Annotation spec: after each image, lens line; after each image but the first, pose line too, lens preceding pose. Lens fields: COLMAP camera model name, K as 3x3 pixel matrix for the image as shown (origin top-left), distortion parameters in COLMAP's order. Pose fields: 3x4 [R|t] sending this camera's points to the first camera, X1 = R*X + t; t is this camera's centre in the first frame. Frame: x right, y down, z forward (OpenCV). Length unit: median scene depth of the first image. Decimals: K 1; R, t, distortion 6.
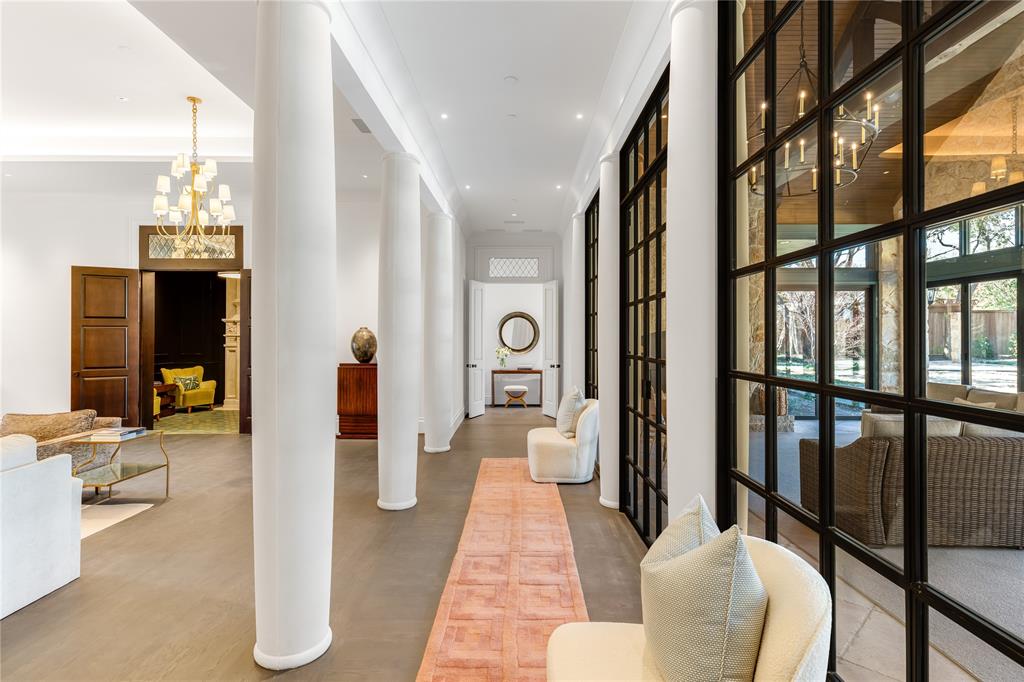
lens RADIAL K [[510.7, 0, 510.7], [0, 510.7, 364.4], [0, 0, 1]] dist [-0.001575, -0.000193]
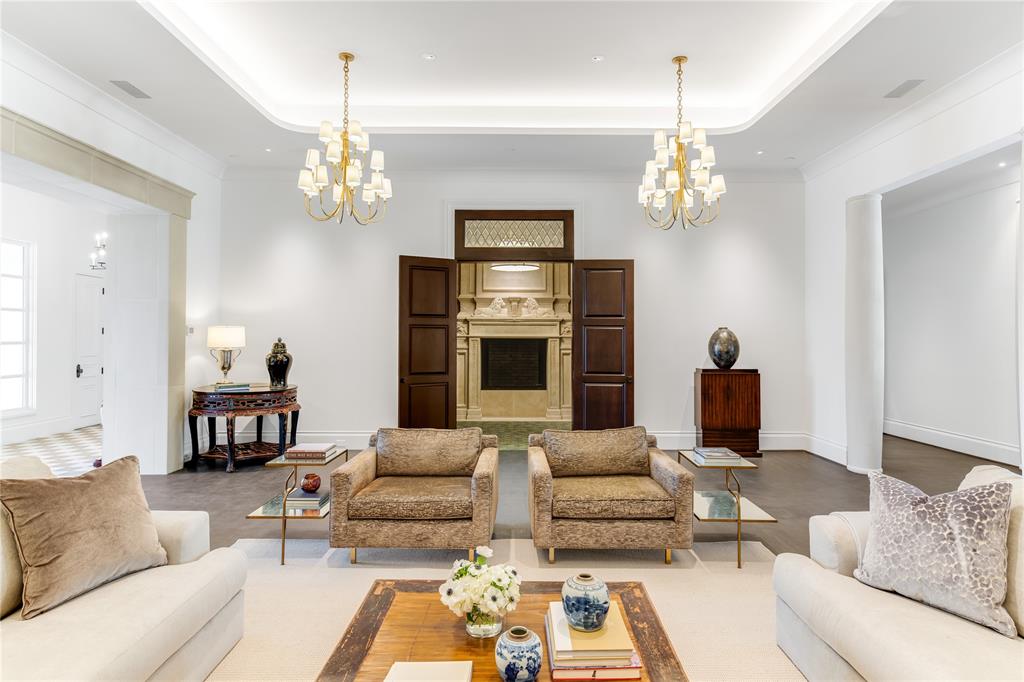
lens RADIAL K [[544.9, 0, 512.0], [0, 544.9, 341.0], [0, 0, 1]] dist [-0.002576, -0.000391]
pose [[0.999856, -0.000498, 0.016958, -0.654504], [0.001233, 0.999060, -0.043330, -0.009473], [-0.016920, 0.043344, 0.998917, 0.086750]]
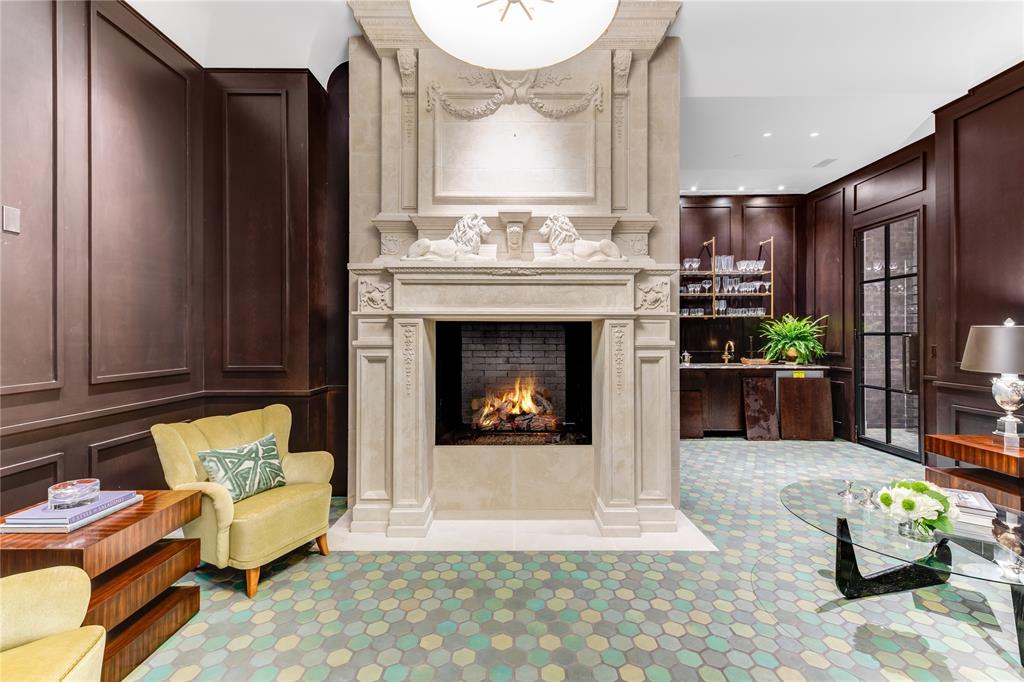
lens RADIAL K [[463.5, 0, 512.0], [0, 463.5, 341.0], [0, 0, 1]] dist [-0.000458, -0.000027]
pose [[0.999941, -0.003217, 0.010332, -0.633524], [0.003591, 0.999334, -0.036321, -0.036885], [-0.010209, 0.036356, 0.999287, 0.957550]]
